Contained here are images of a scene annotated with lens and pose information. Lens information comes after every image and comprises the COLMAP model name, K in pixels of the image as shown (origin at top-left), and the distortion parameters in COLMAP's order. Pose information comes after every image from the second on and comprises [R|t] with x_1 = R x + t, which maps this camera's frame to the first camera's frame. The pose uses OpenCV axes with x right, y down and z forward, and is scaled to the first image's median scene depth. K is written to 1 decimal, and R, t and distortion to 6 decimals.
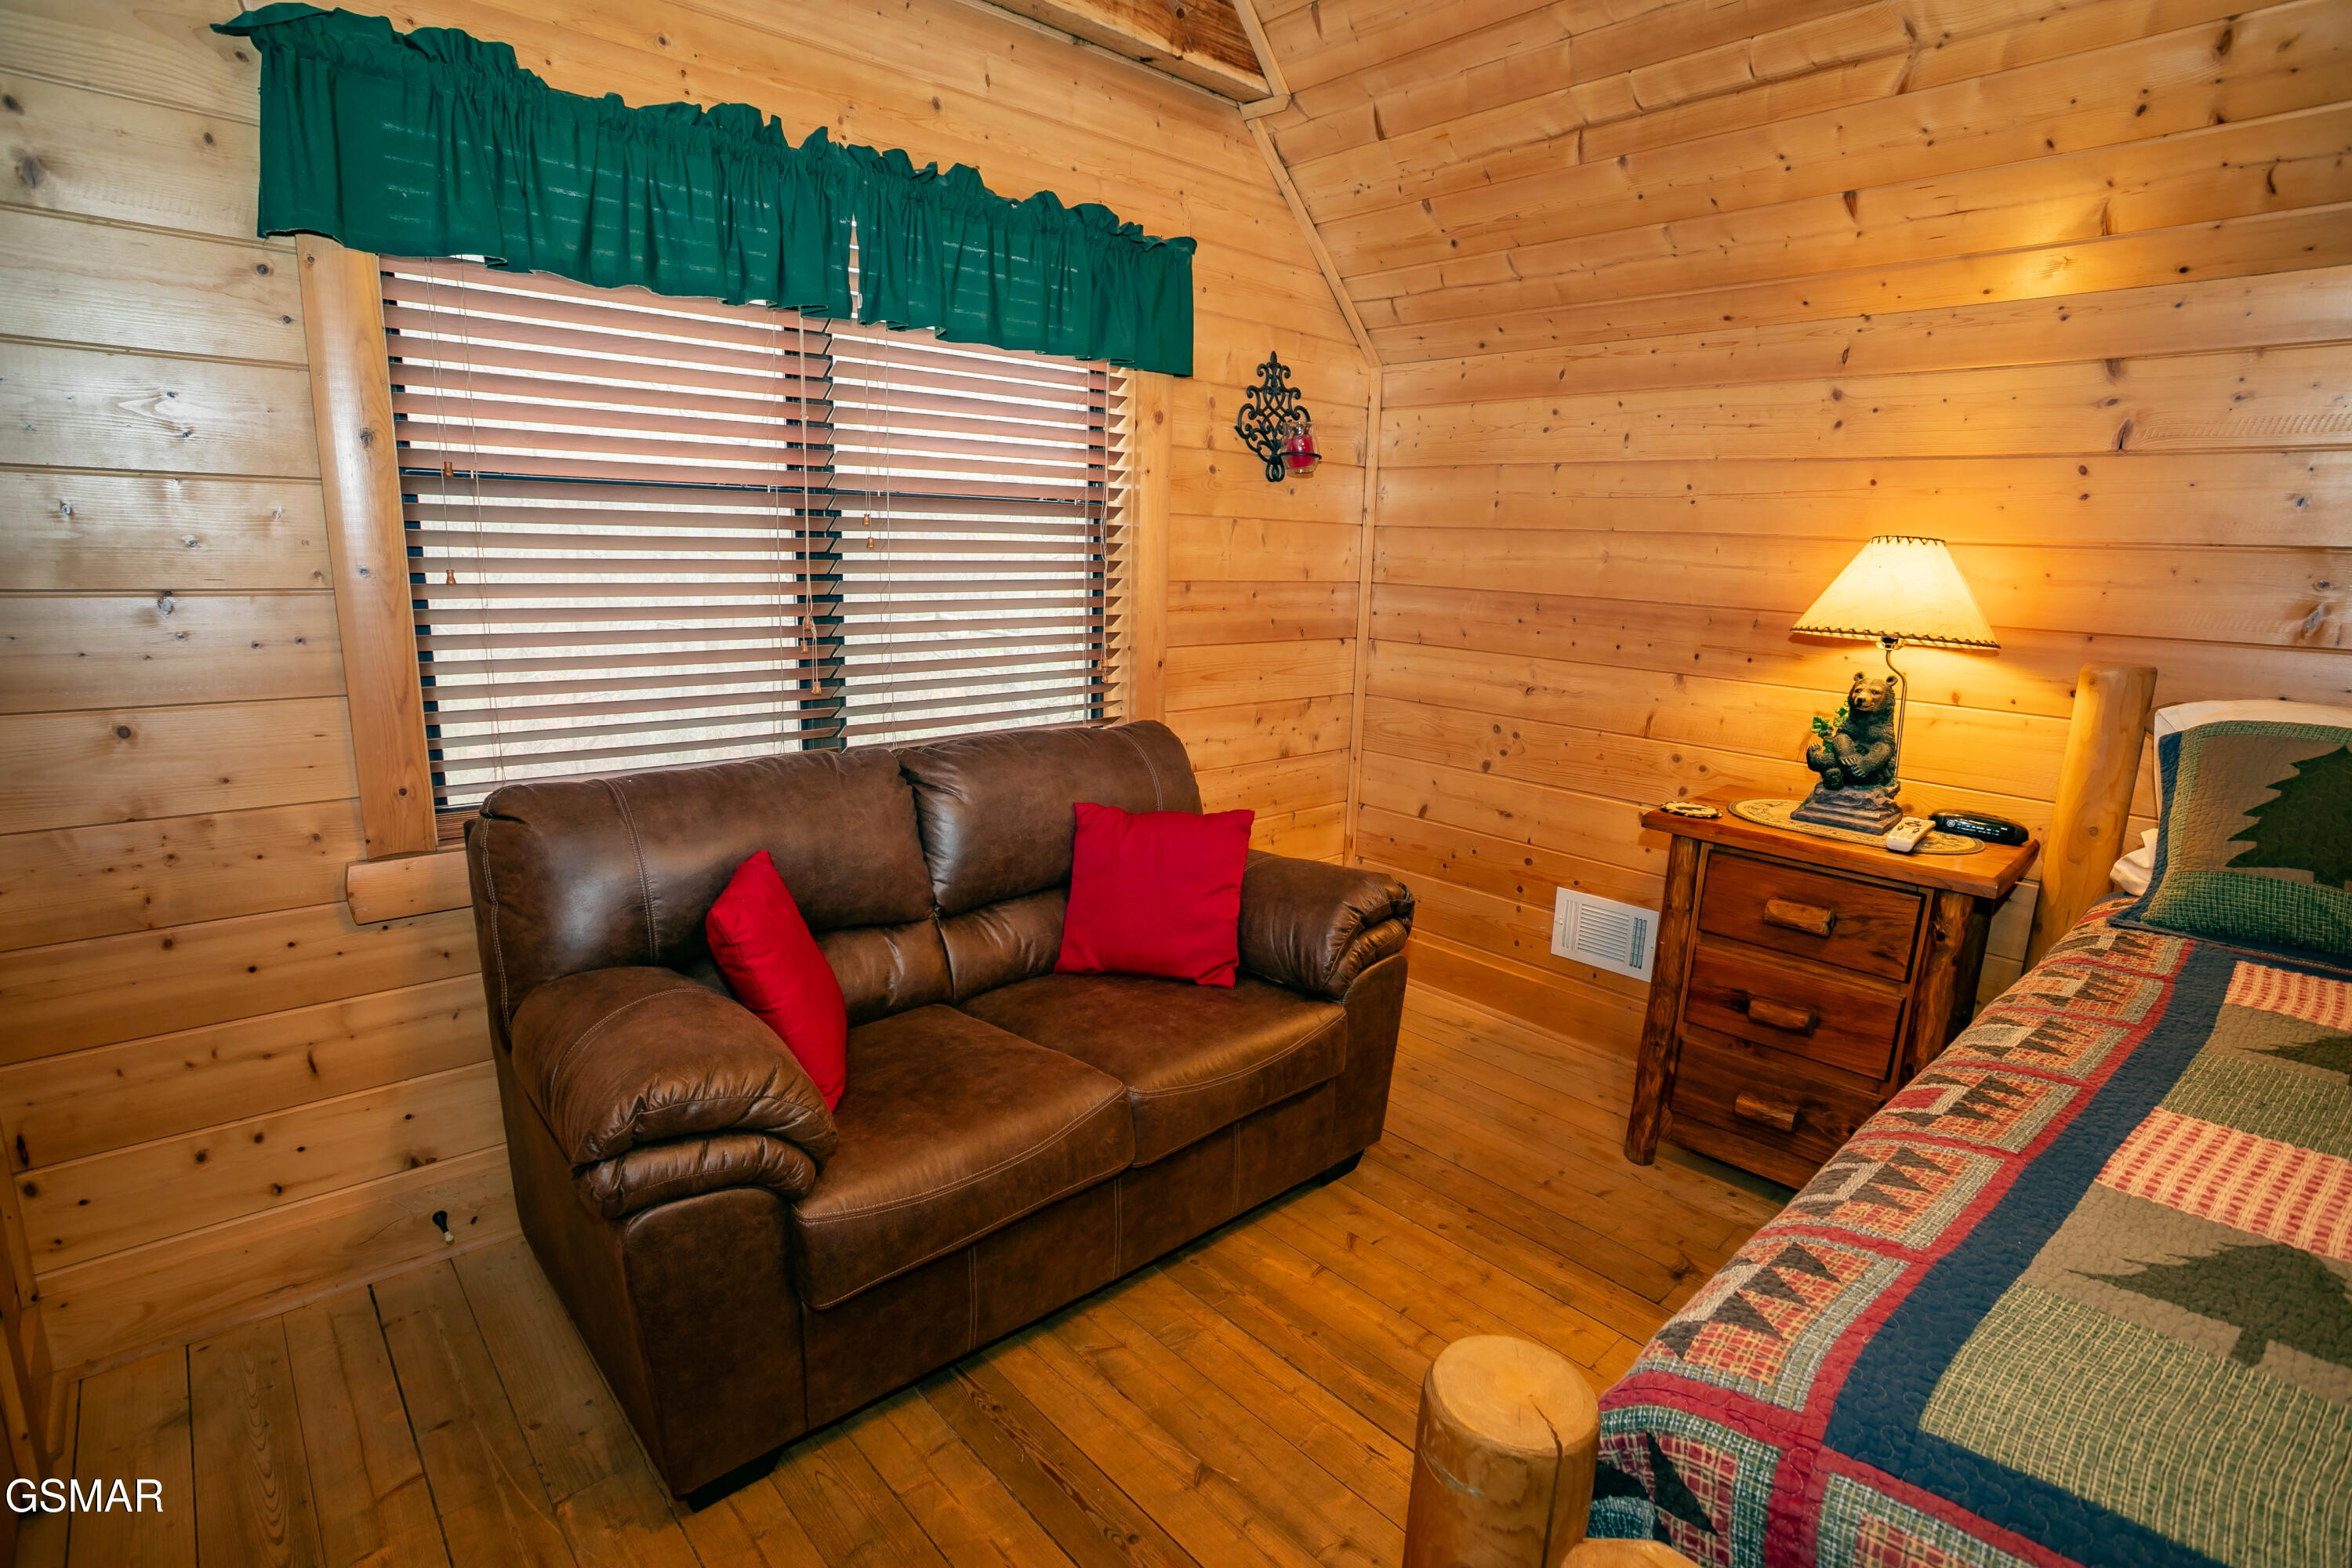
lens RADIAL K [[1154.8, 0, 1176.0], [0, 1154.8, 784.0], [0, 0, 1]] dist [-0.079489, 0.039877]
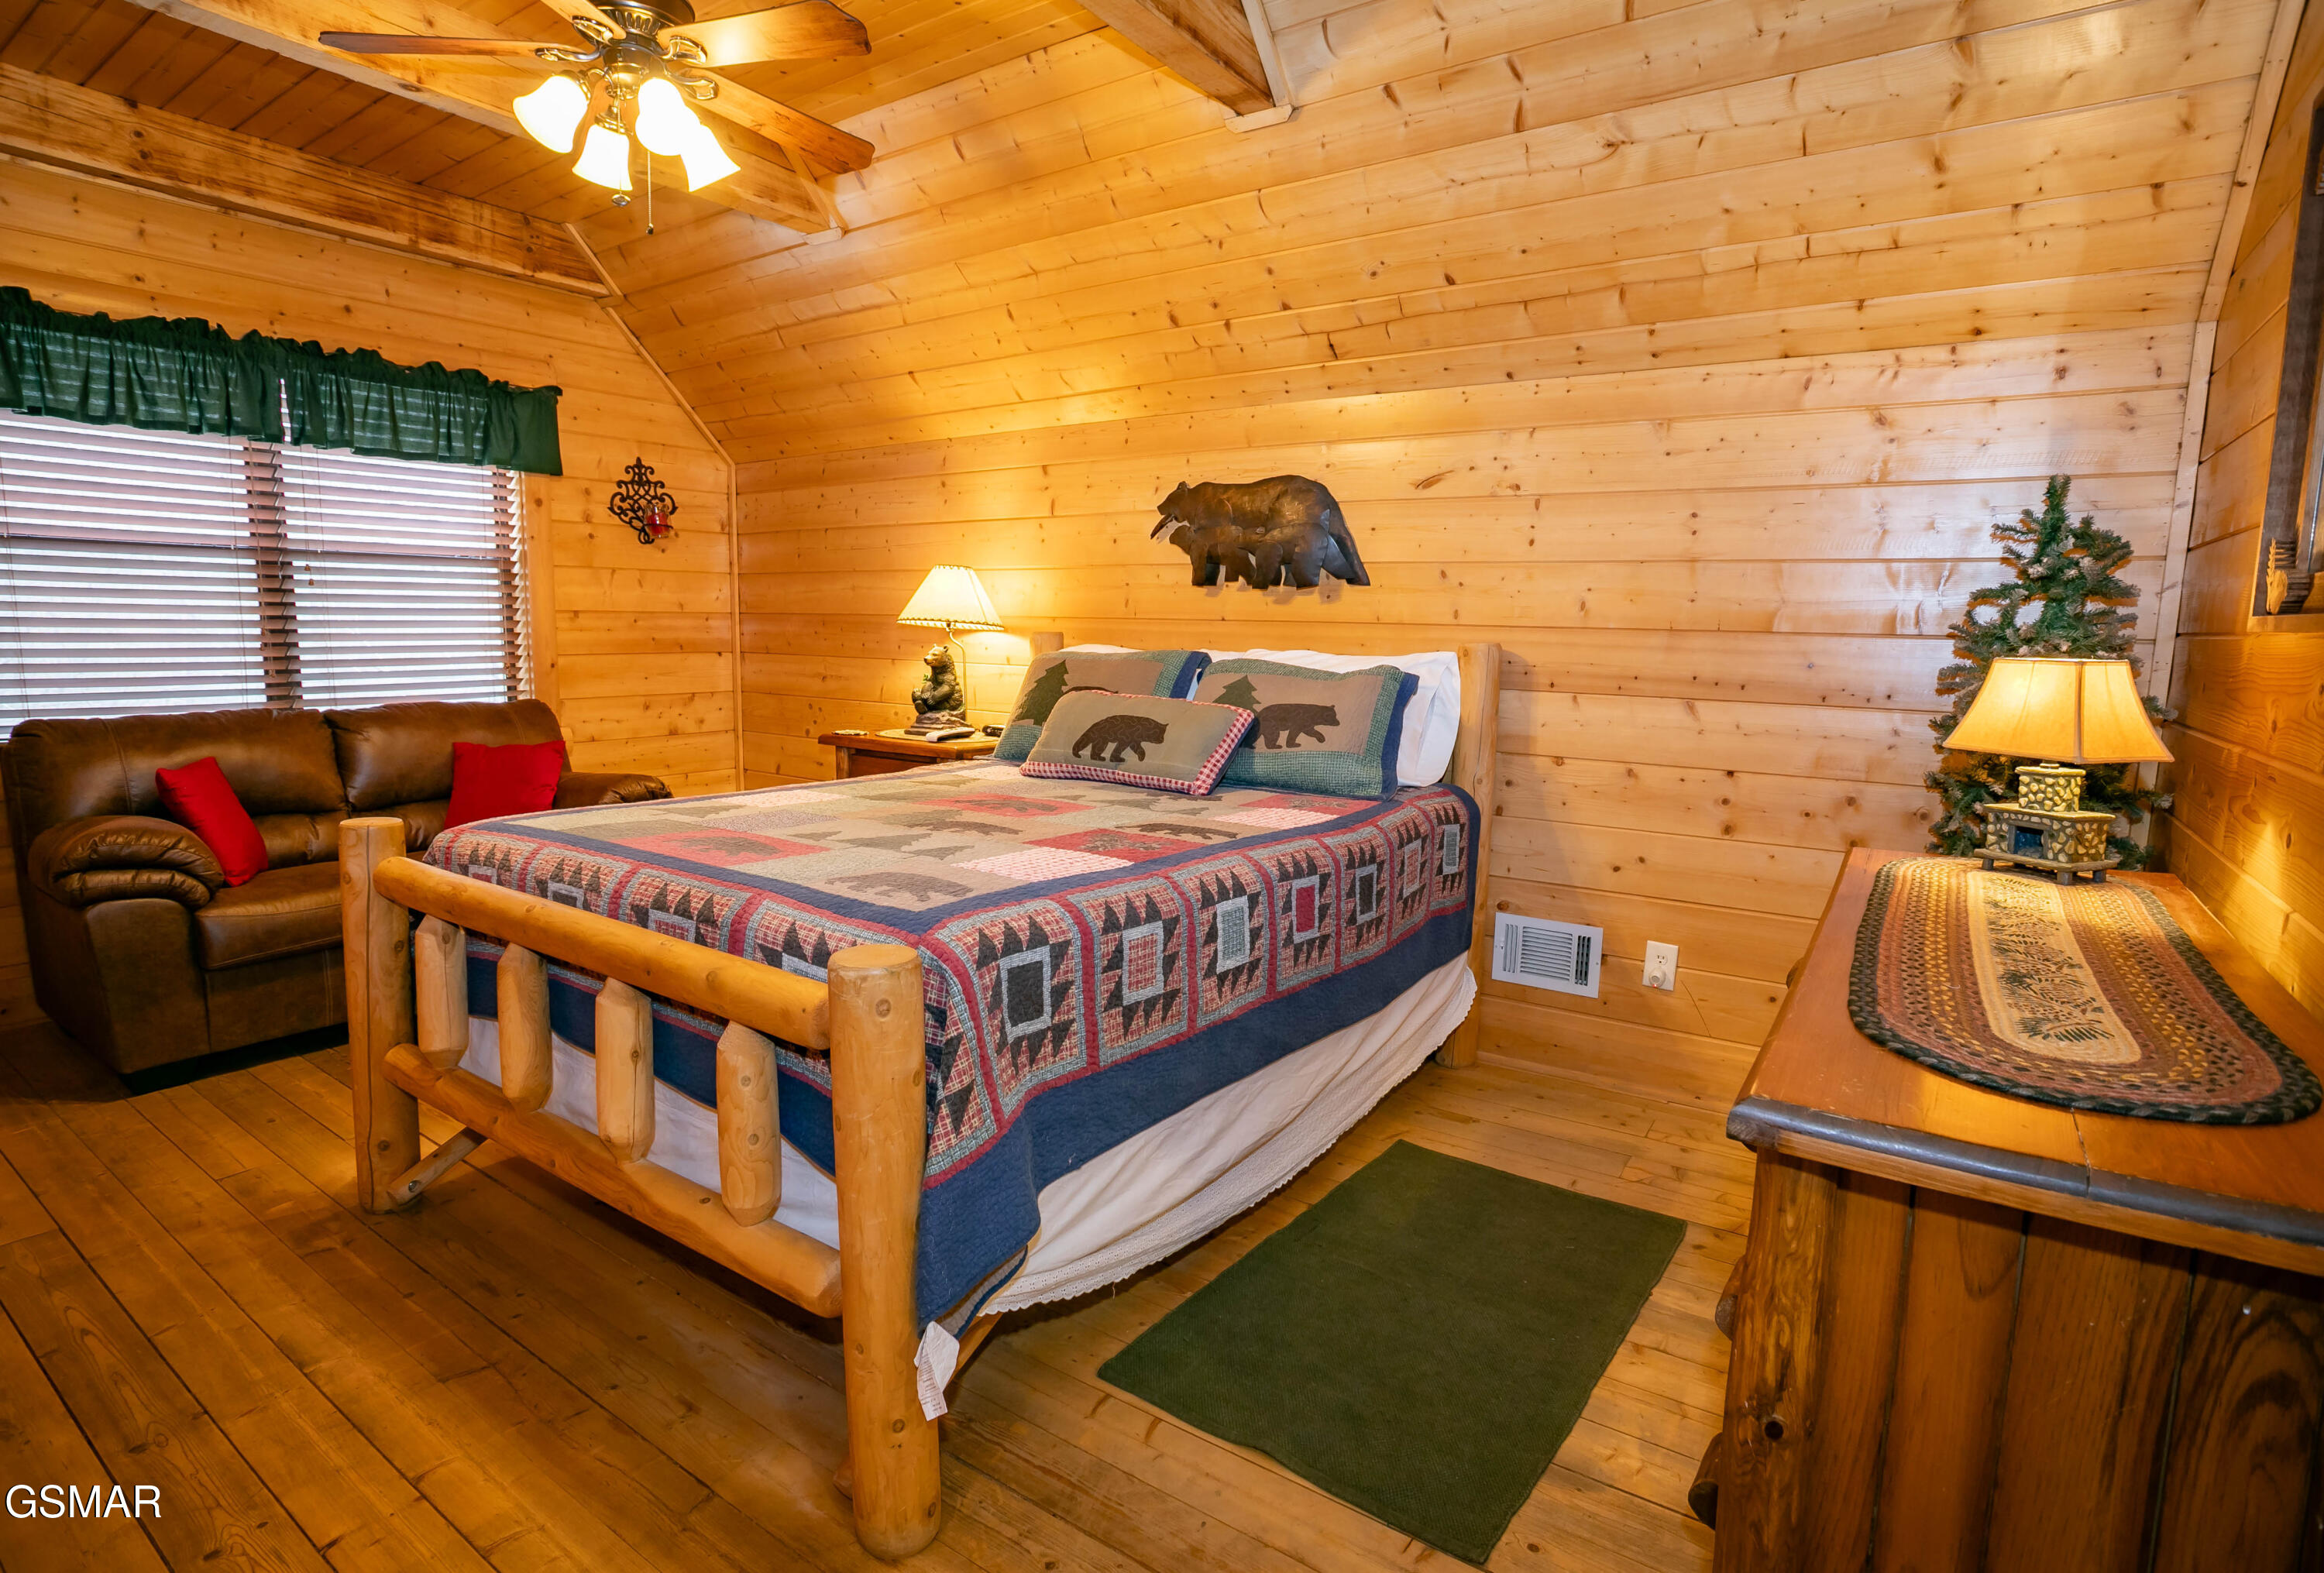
lens RADIAL K [[1169.5, 0, 1157.3], [0, 1169.5, 785.0], [0, 0, 1]] dist [-0.072439, 0.027066]
pose [[0.973804, -0.042118, 0.223453, 0.480383], [0.056000, 0.996850, -0.056155, 0.207247], [-0.220384, 0.067198, 0.973096, -0.705768]]
